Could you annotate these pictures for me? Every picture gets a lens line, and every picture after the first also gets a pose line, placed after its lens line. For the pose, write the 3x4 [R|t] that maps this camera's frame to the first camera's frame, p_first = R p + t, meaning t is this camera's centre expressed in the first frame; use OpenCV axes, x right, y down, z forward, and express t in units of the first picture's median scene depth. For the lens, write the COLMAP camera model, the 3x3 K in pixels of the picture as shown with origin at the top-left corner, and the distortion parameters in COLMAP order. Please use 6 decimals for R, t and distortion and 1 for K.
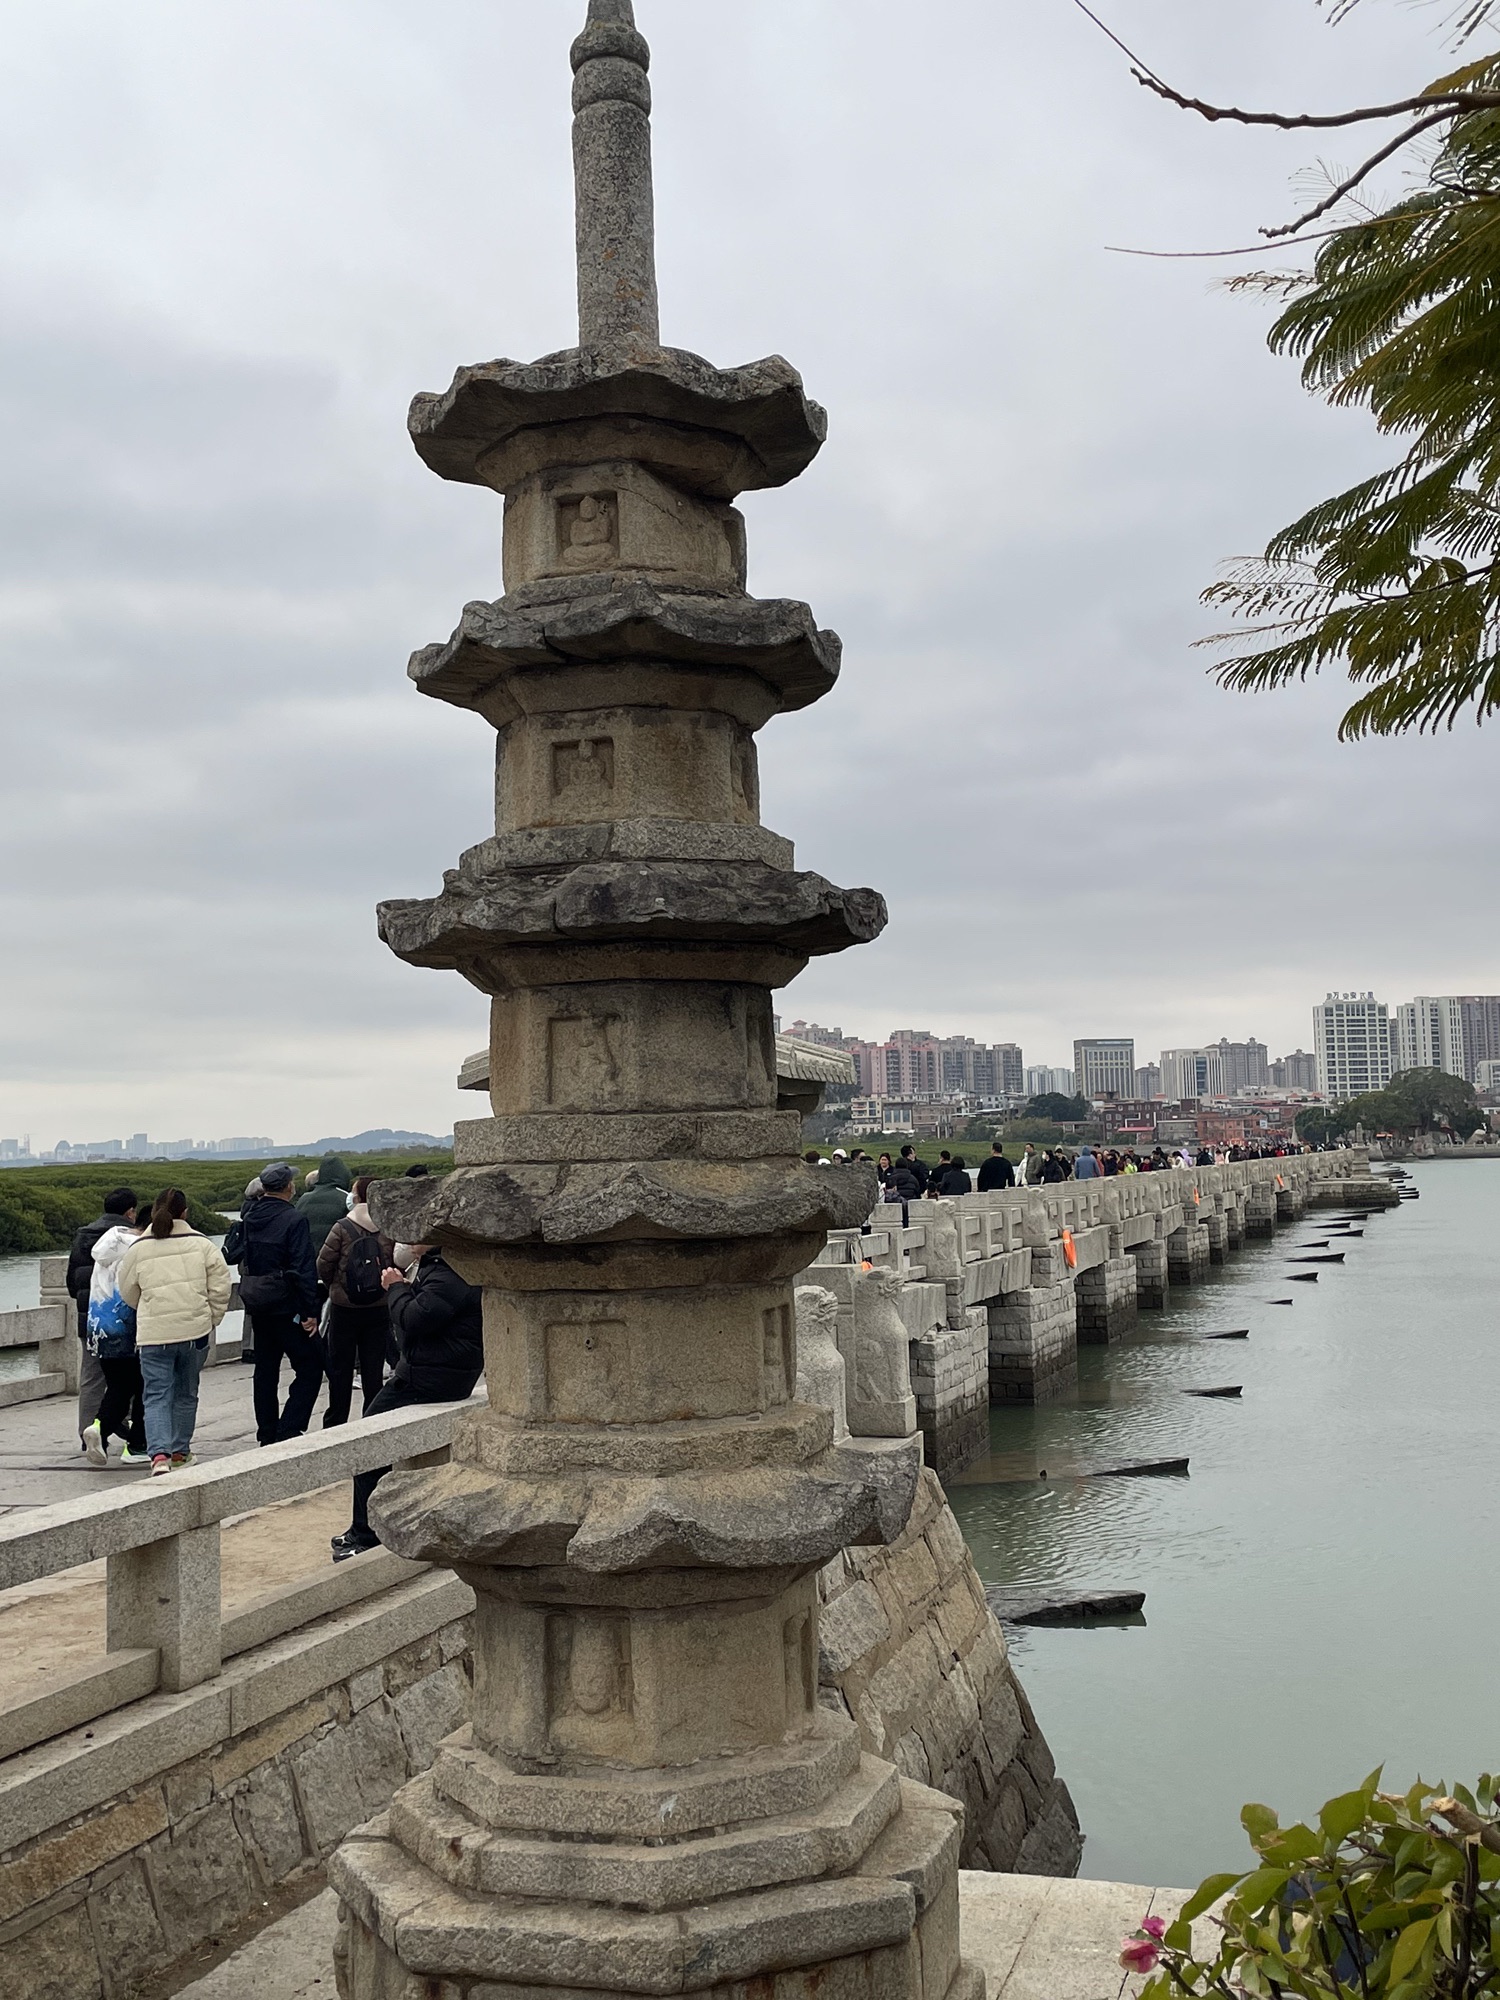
lens RADIAL K [[2166.4, 0, 739.8], [0, 2166.4, 987.2], [0, 0, 1]] dist [0.072264, 0.000000]
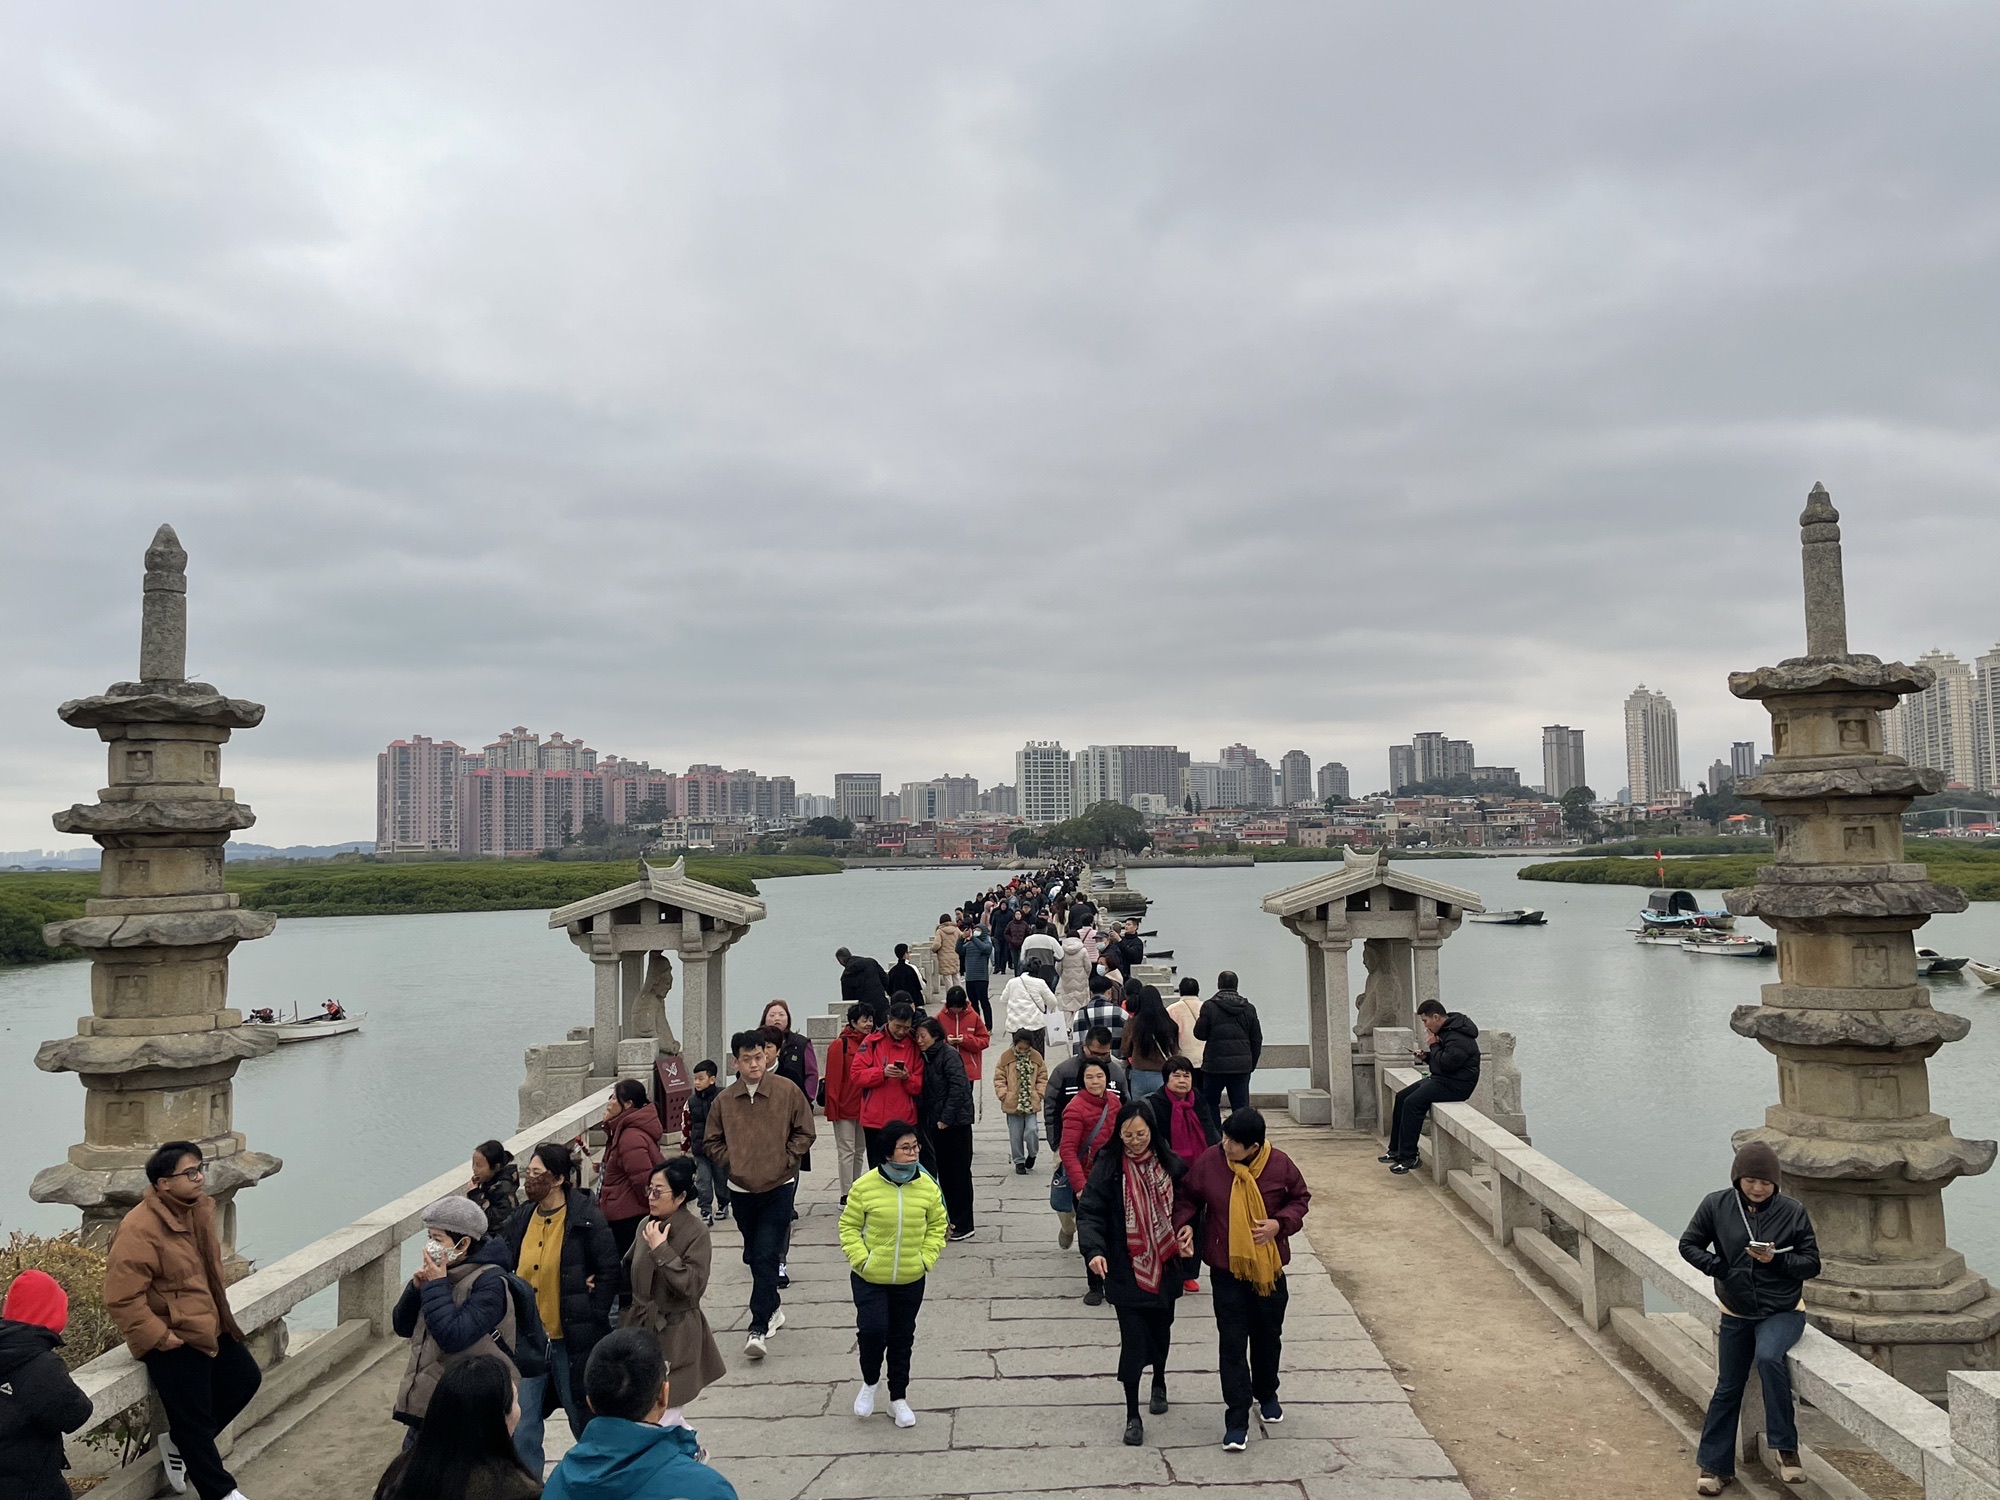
lens RADIAL K [[1735.2, 0, 1028.4], [0, 1735.2, 721.6], [0, 0, 1]] dist [0.015270, -0.002950]
pose [[0.958559, 0.023264, 0.283941, -1.450013], [-0.022707, 0.999728, -0.005254, -0.194957], [-0.283986, -0.001411, 0.958827, -0.542069]]
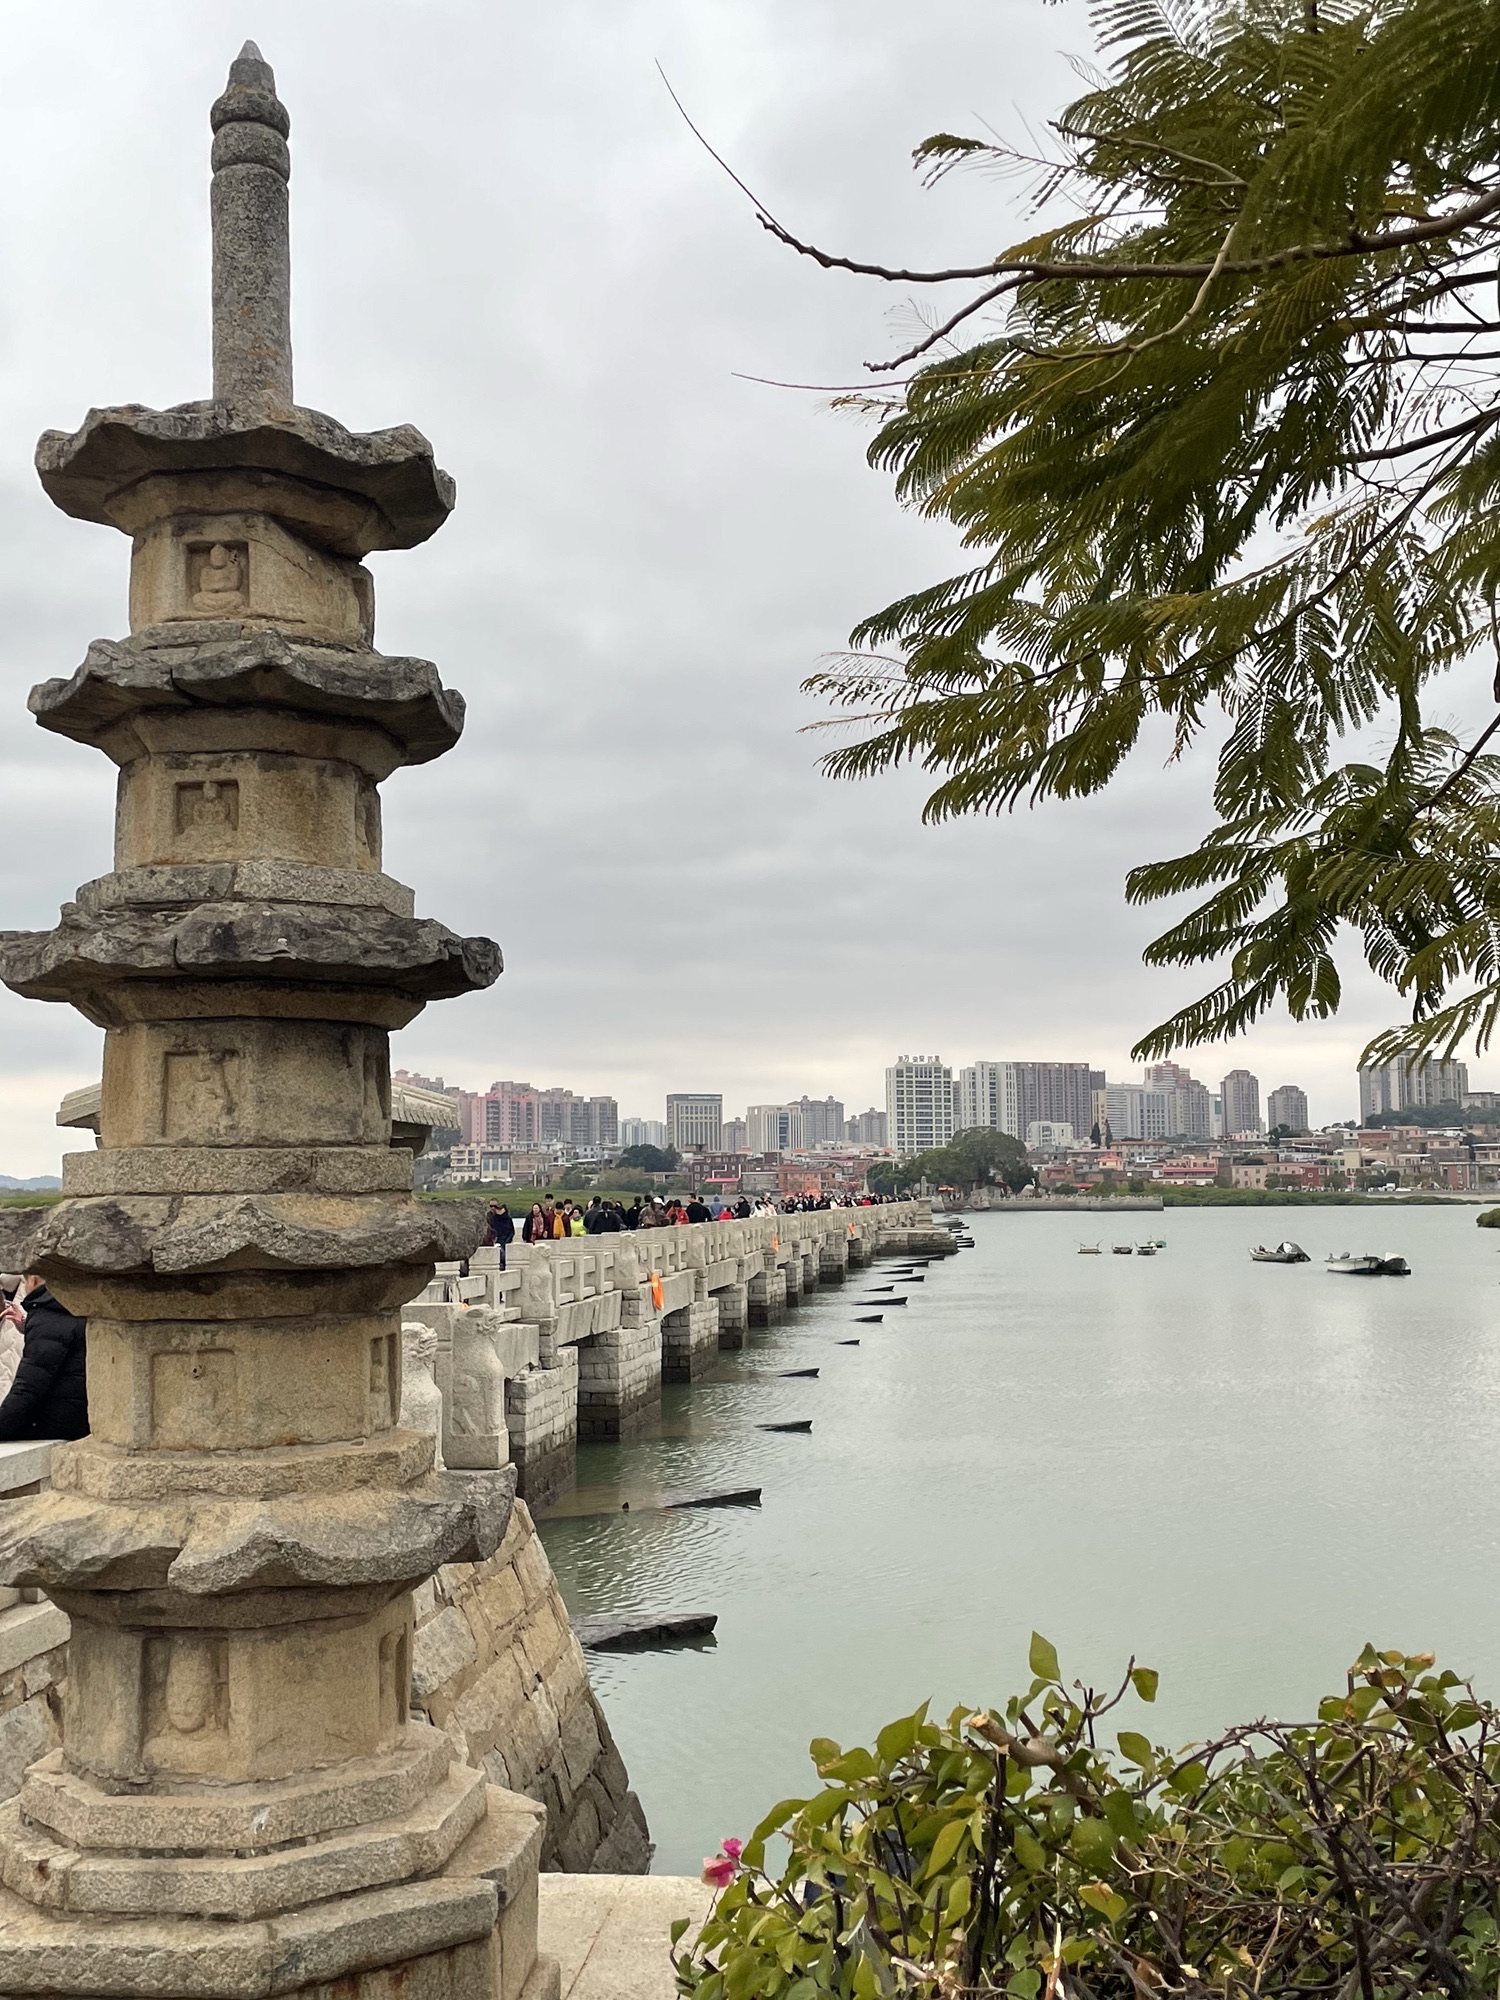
lens RADIAL K [[2087.6, 0, 762.7], [0, 2087.6, 1033.1], [0, 0, 1]] dist [0.055187, 0.000000]
pose [[0.980047, 0.028943, 0.196647, -0.006773], [-0.028186, 0.999581, -0.006650, 0.003642], [-0.196757, 0.000975, 0.980452, -0.020841]]
